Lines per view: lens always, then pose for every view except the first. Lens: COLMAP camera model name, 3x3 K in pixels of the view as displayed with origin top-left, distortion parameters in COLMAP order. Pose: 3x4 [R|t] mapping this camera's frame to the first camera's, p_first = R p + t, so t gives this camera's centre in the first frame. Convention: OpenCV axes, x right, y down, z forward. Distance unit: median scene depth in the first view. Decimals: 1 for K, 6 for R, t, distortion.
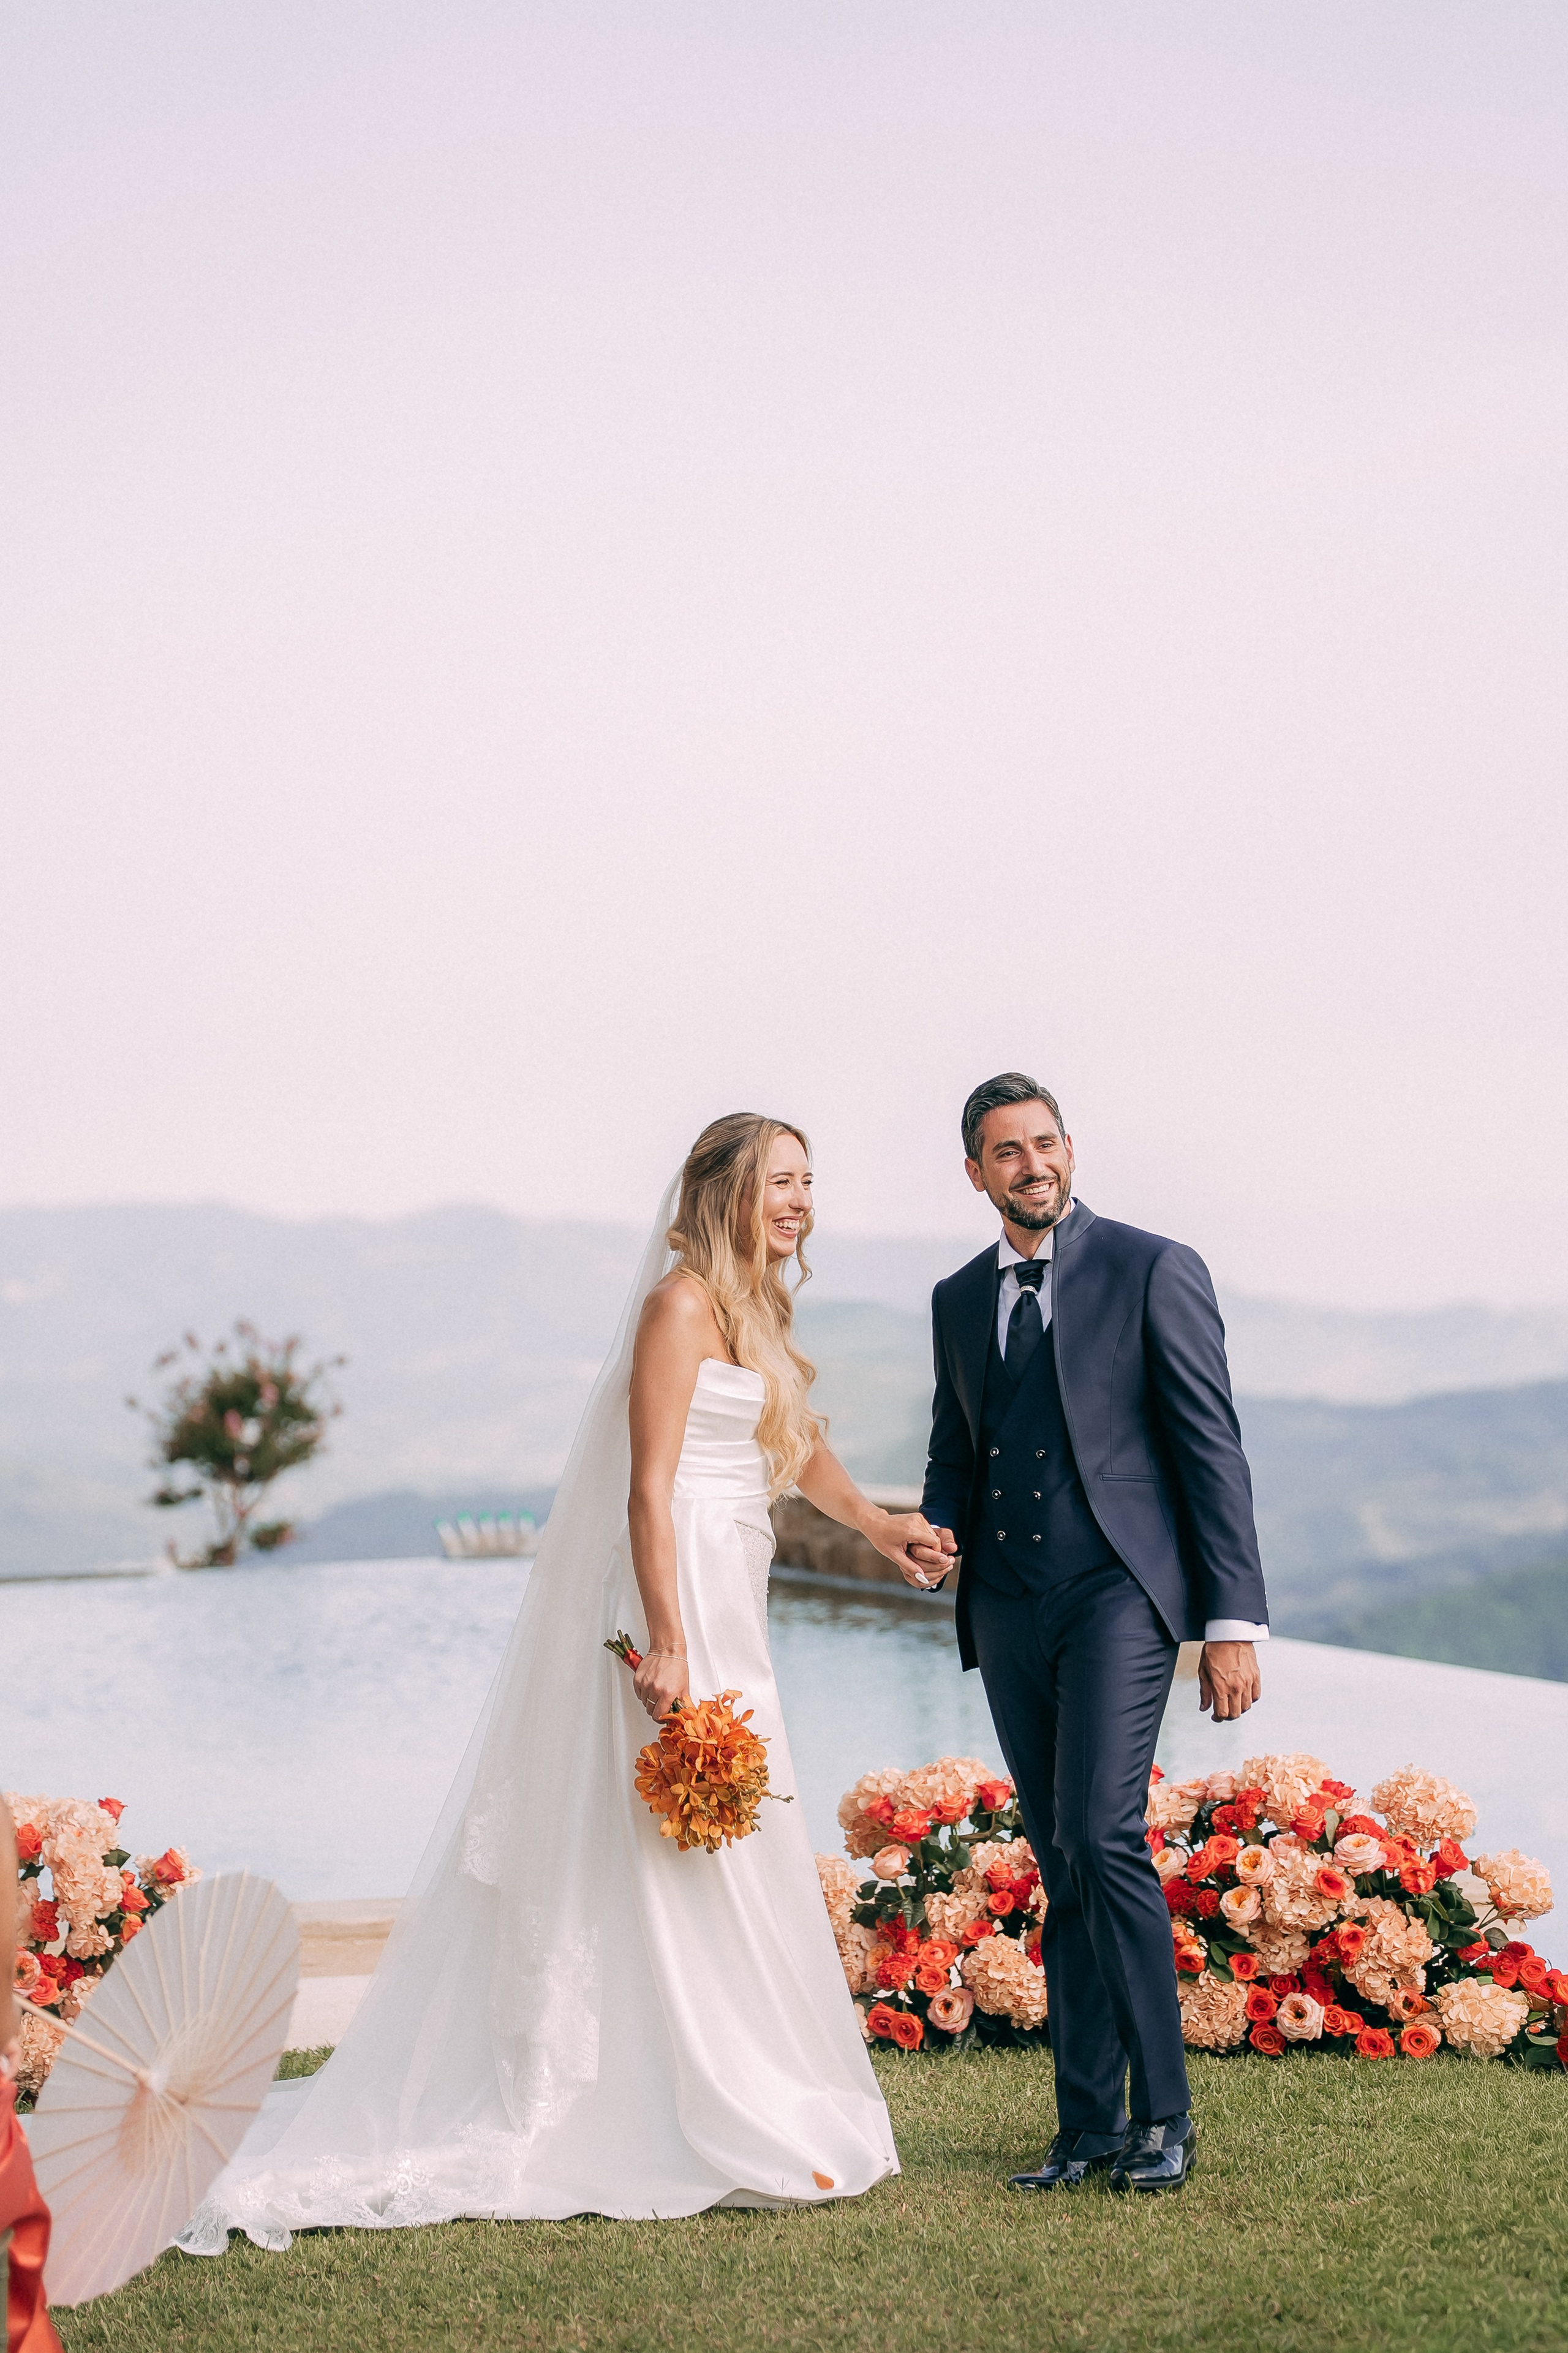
lens RADIAL K [[6466.8, 0, 784.0], [0, 6466.8, 1176.5], [0, 0, 1]] dist [0.592604, -0.112070]
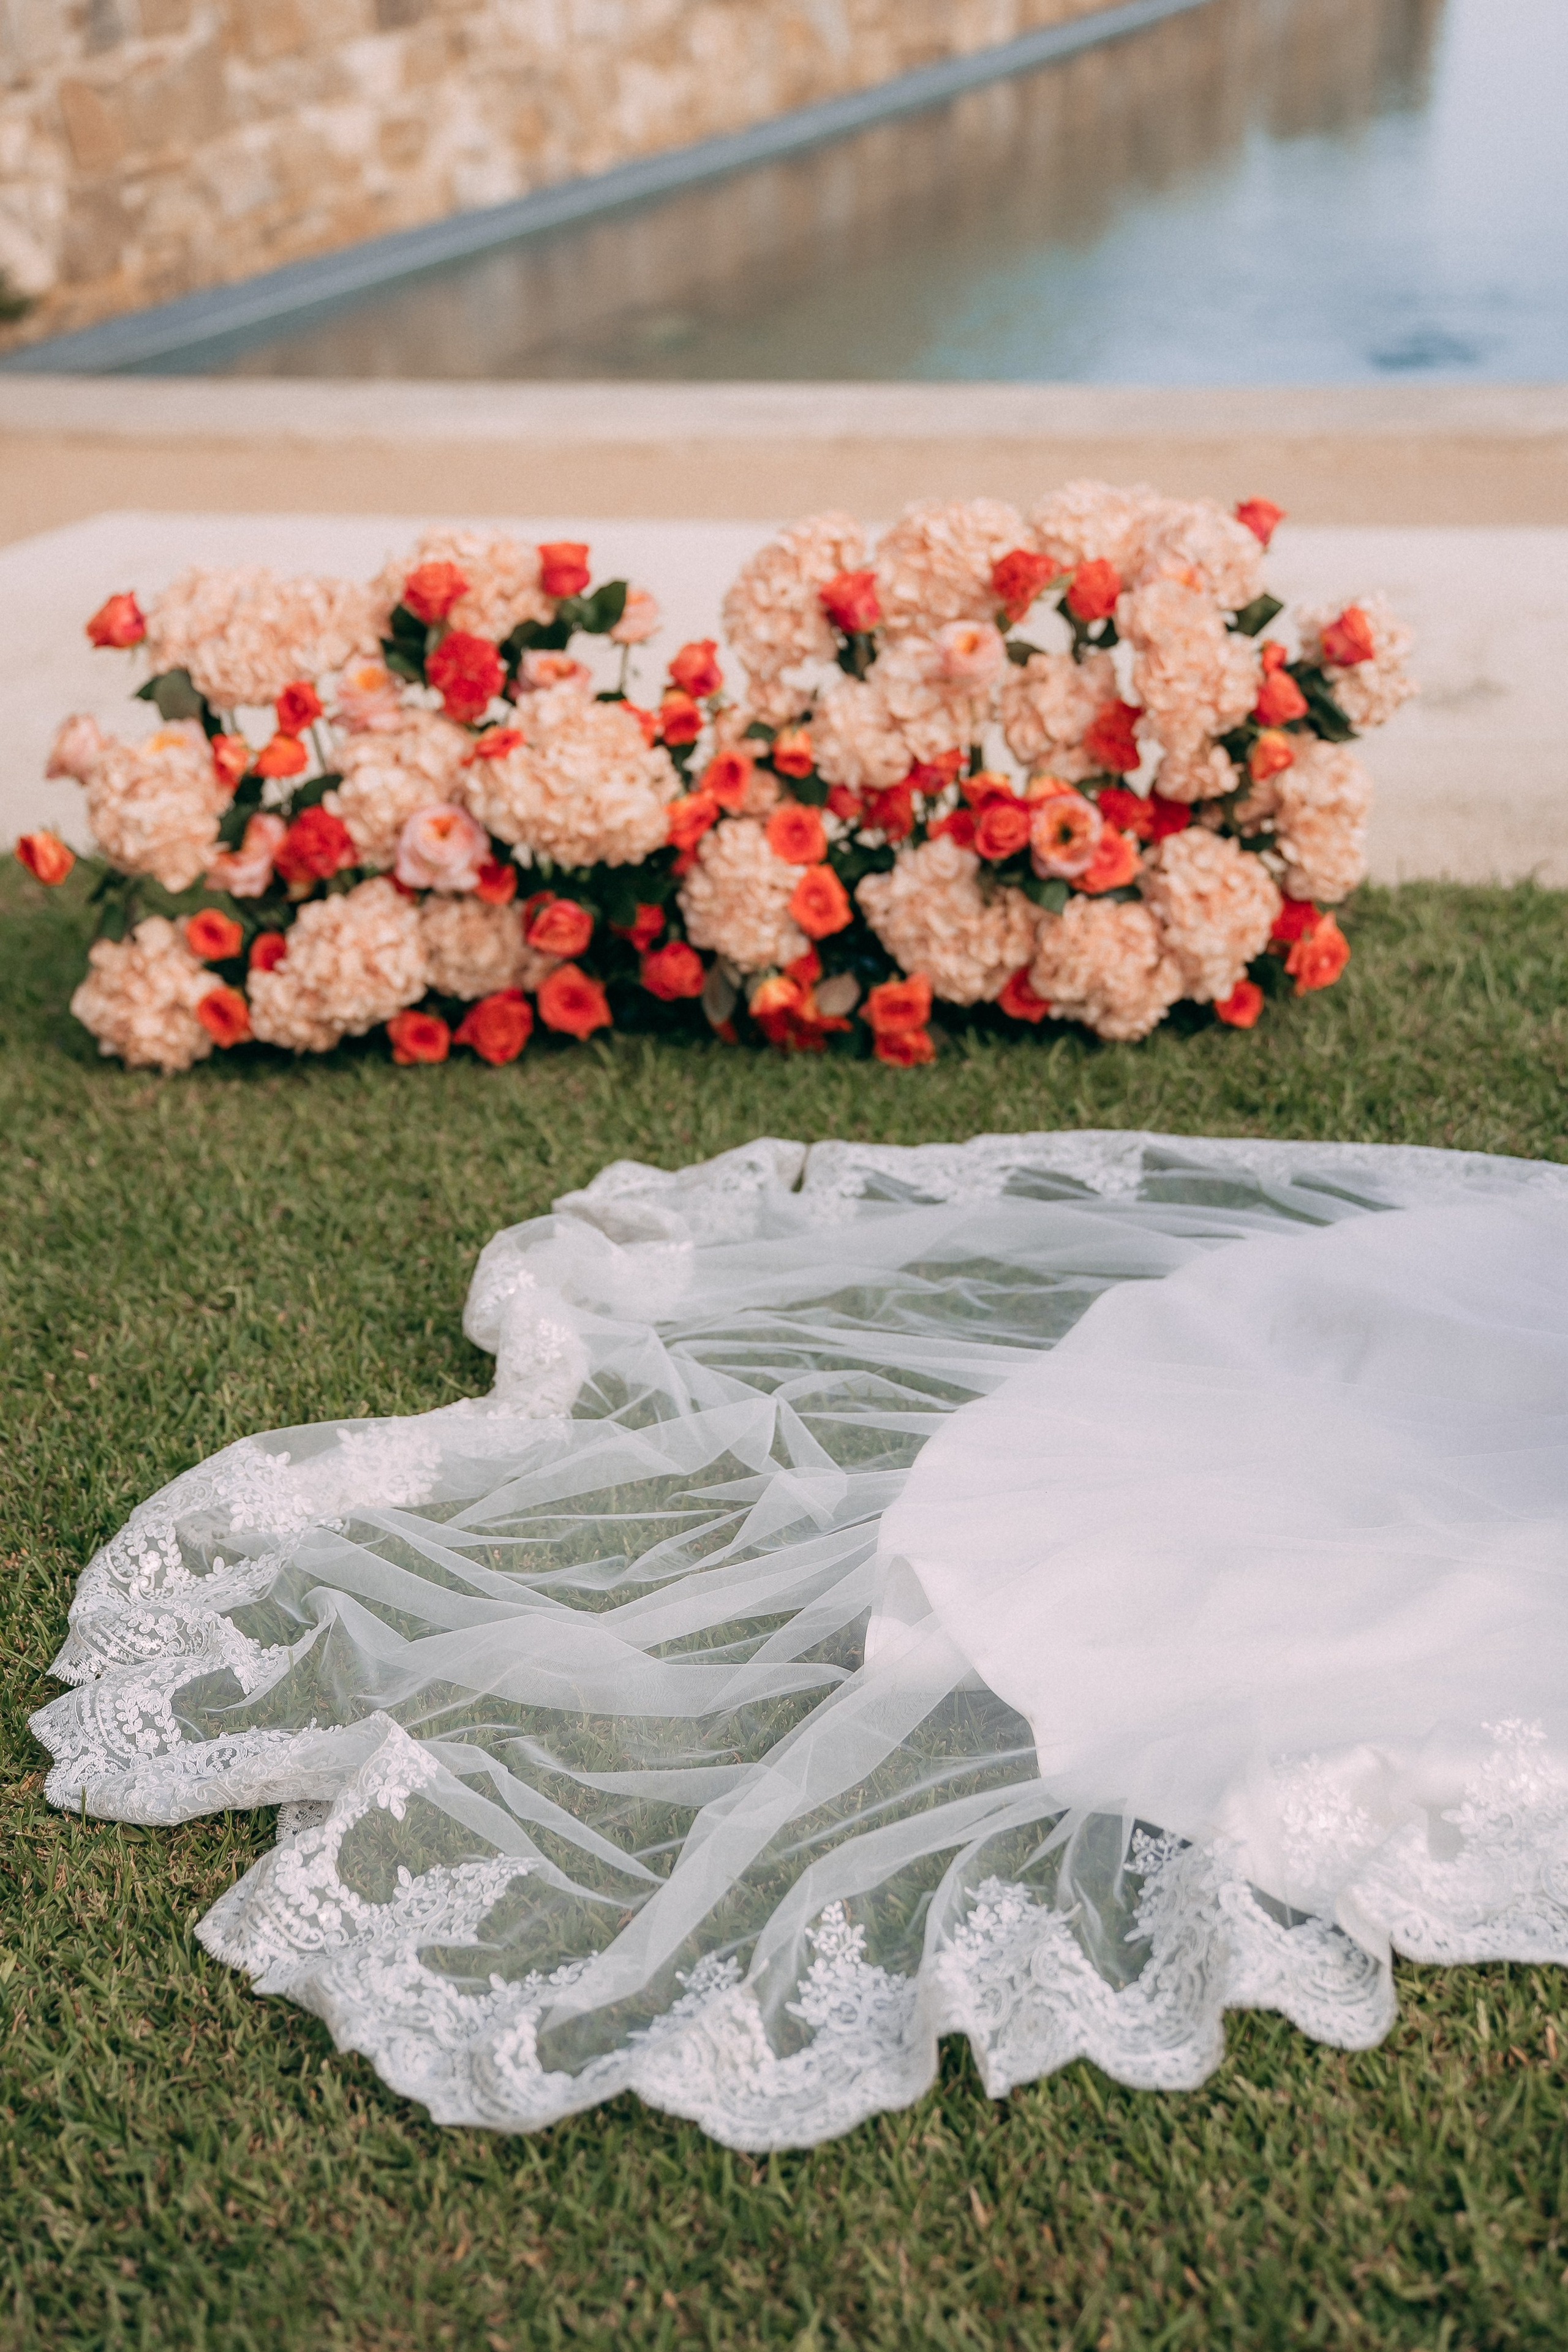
lens RADIAL K [[3931.1, 0, 784.0], [0, 3931.1, 1176.0], [0, 0, 1]] dist [-0.000688, 1.240248]
pose [[0.955042, 0.101569, -0.278530, -0.040746], [0.010553, 0.927242, 0.374315, 0.020397], [0.296283, -0.360425, 0.884483, 0.665814]]
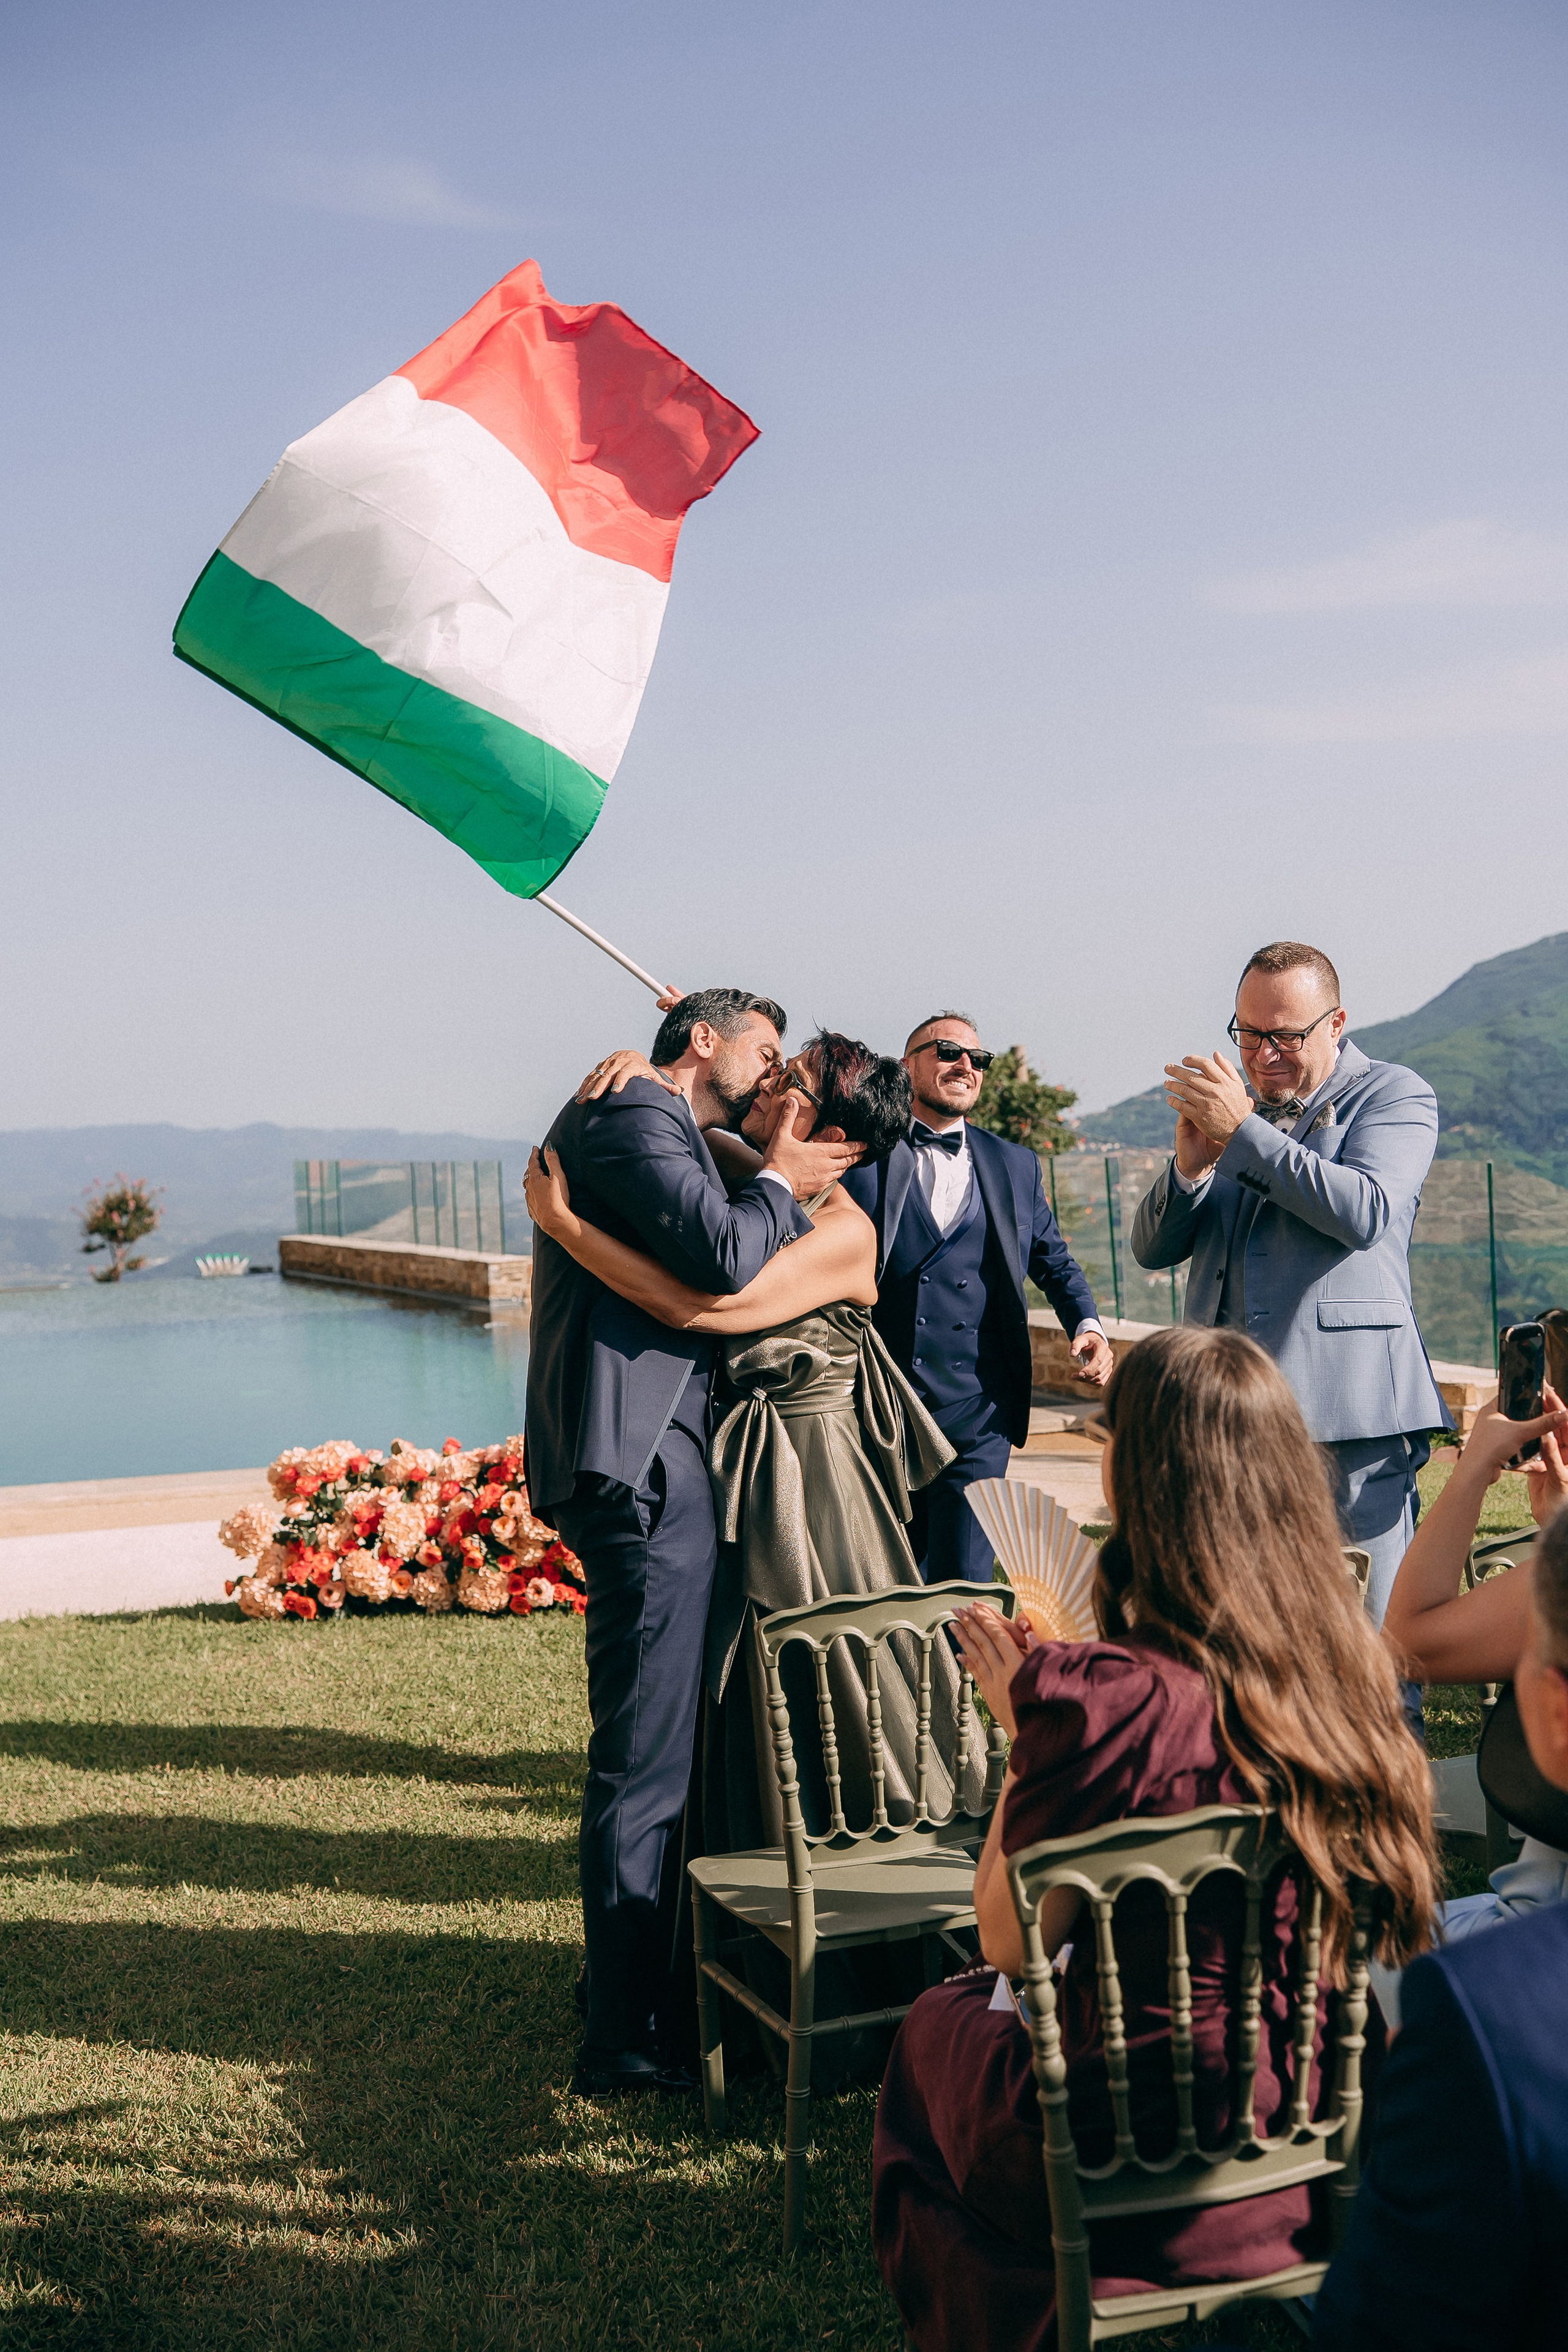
lens RADIAL K [[2413.6, 0, 798.4], [0, 2413.6, 1159.9], [0, 0, 1]] dist [-0.039062, 0.029679]
pose [[0.985372, -0.018814, 0.169376, 0.041025], [0.015149, 0.999623, 0.022904, 0.004197], [-0.169743, -0.020003, 0.985285, 0.376597]]
